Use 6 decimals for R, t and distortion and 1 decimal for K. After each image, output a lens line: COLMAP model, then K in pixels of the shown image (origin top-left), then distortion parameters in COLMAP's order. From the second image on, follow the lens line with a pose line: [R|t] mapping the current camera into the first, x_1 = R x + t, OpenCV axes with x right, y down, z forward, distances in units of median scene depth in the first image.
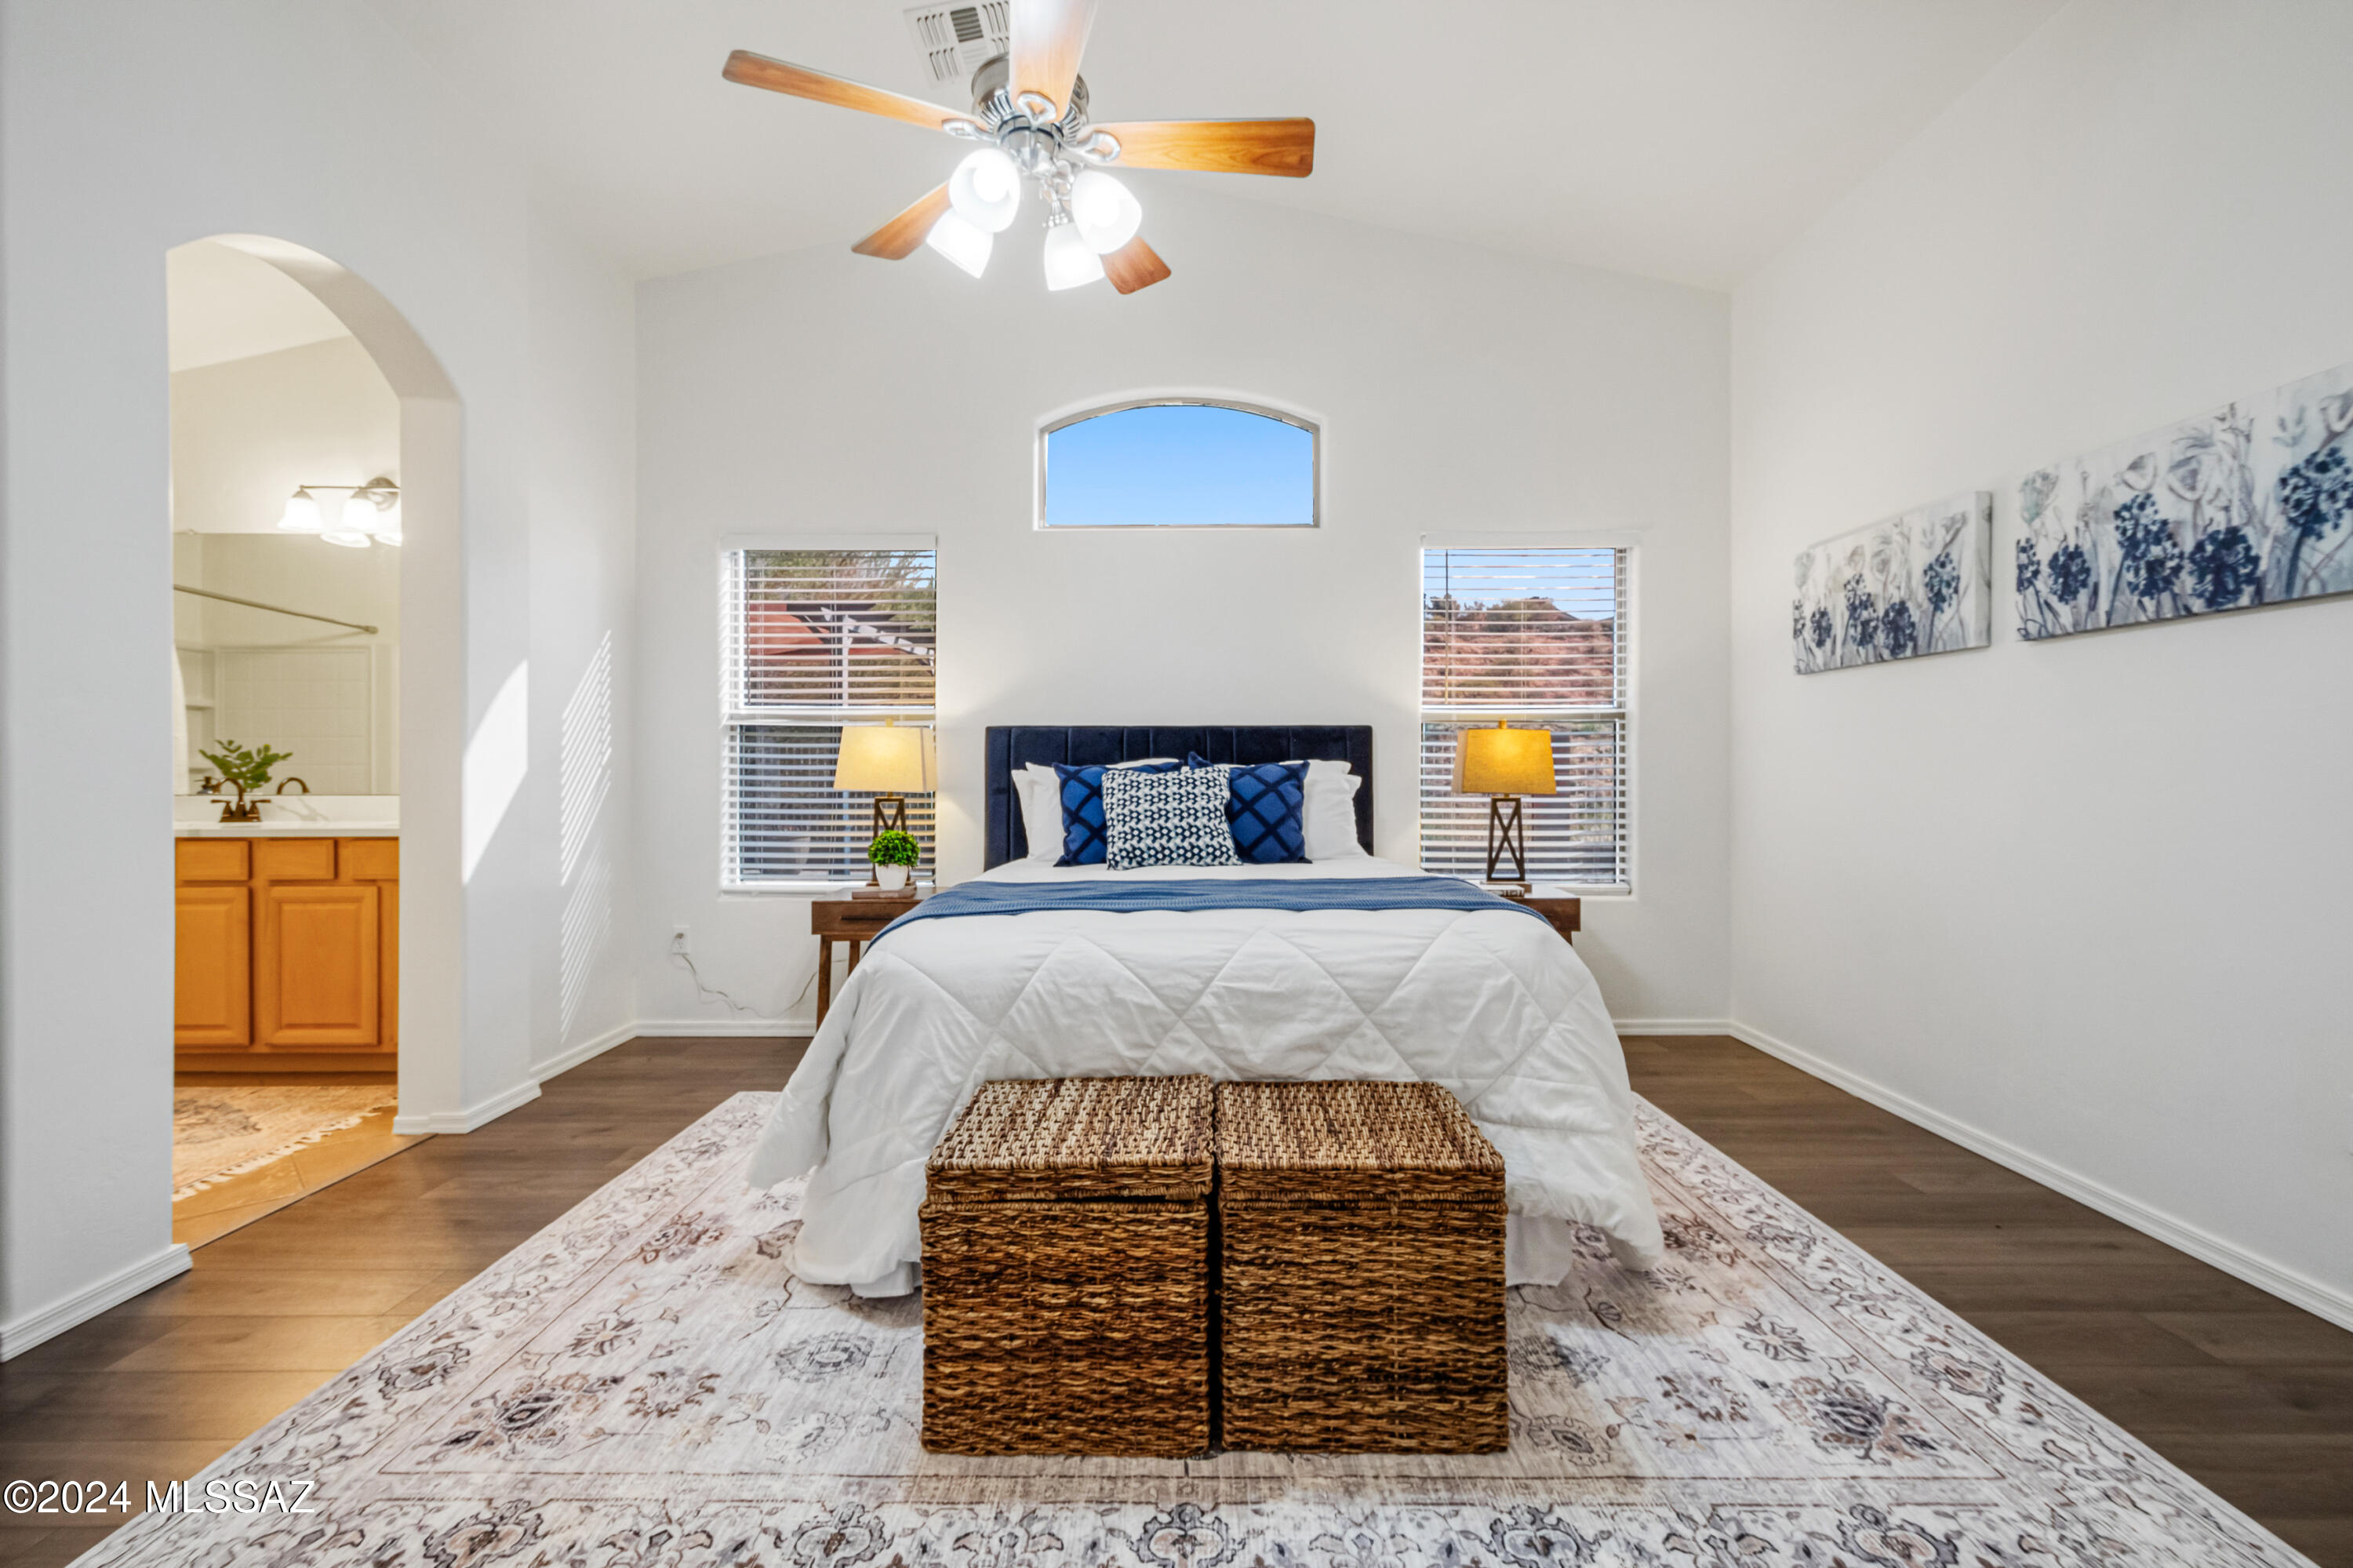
lens RADIAL K [[1026.4, 0, 1178.4], [0, 1026.4, 773.3], [0, 0, 1]] dist [0.003781, -0.000089]
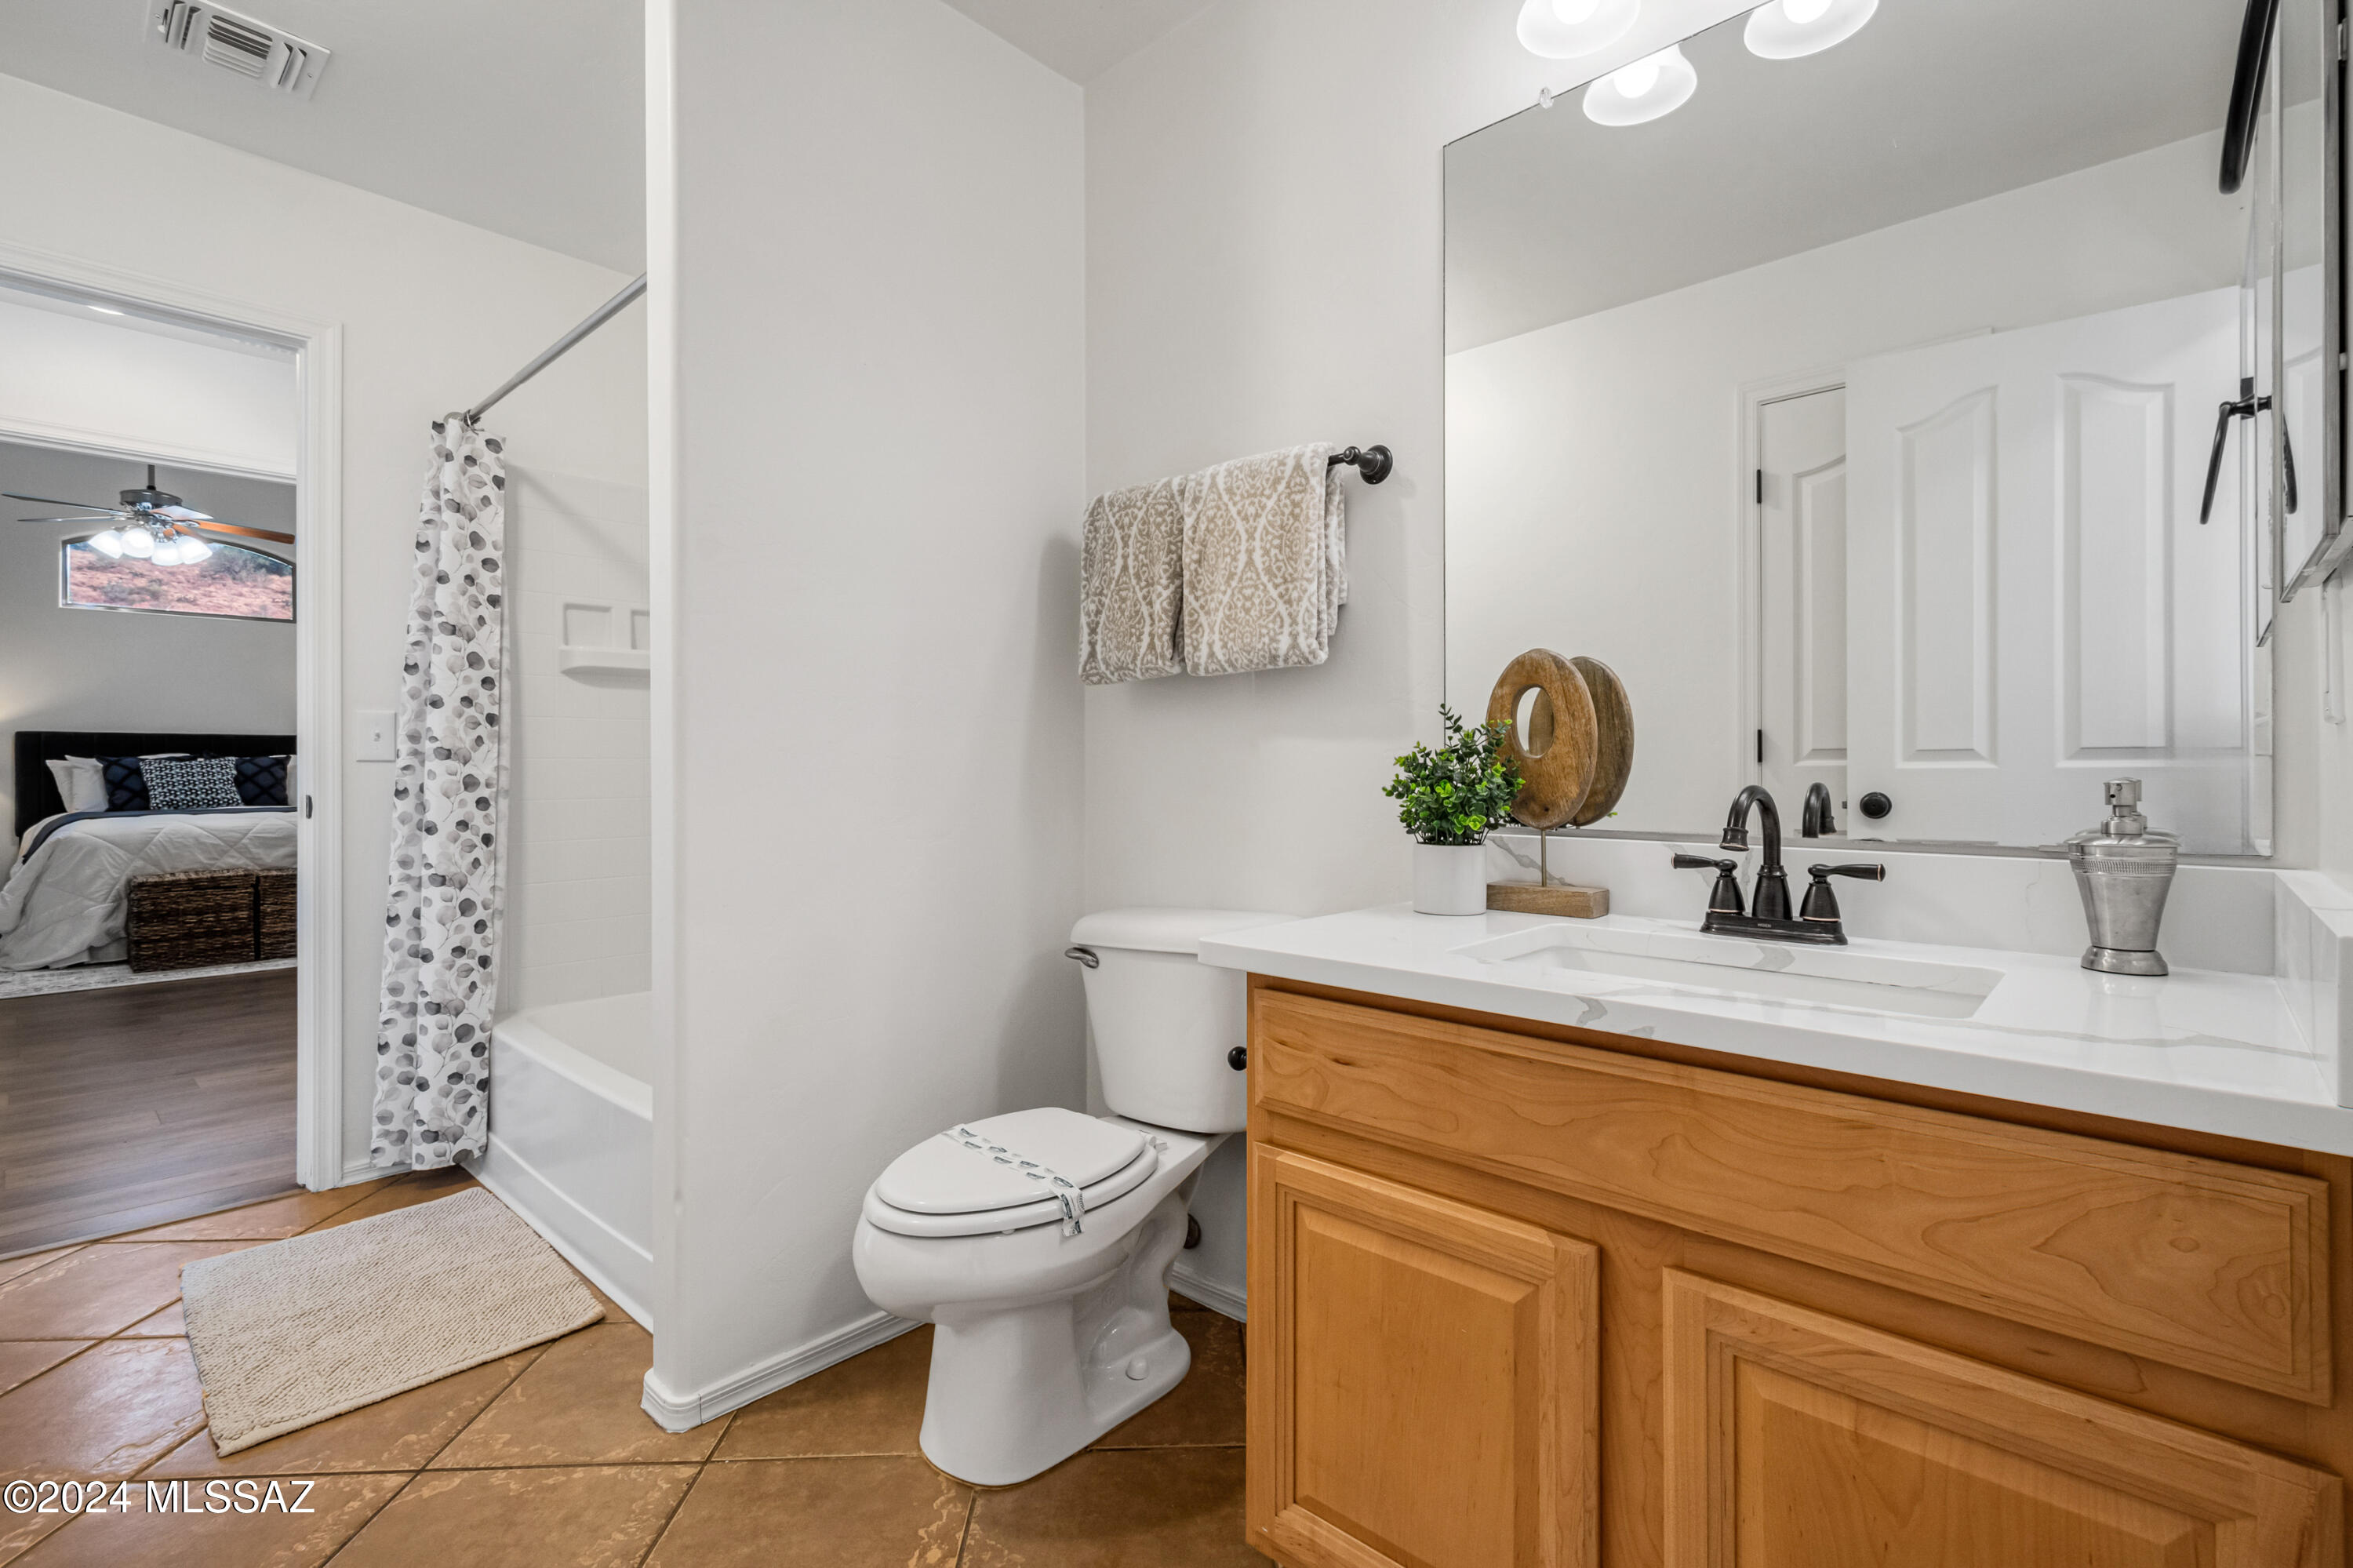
lens RADIAL K [[1026.4, 0, 1178.2], [0, 1026.4, 765.0], [0, 0, 1]] dist [0.003781, -0.000089]
pose [[0.664217, 0.000445, 0.747539, -0.314681], [0.002883, 0.999991, -0.003157, 0.025097], [-0.747534, 0.004252, 0.664210, -2.285810]]
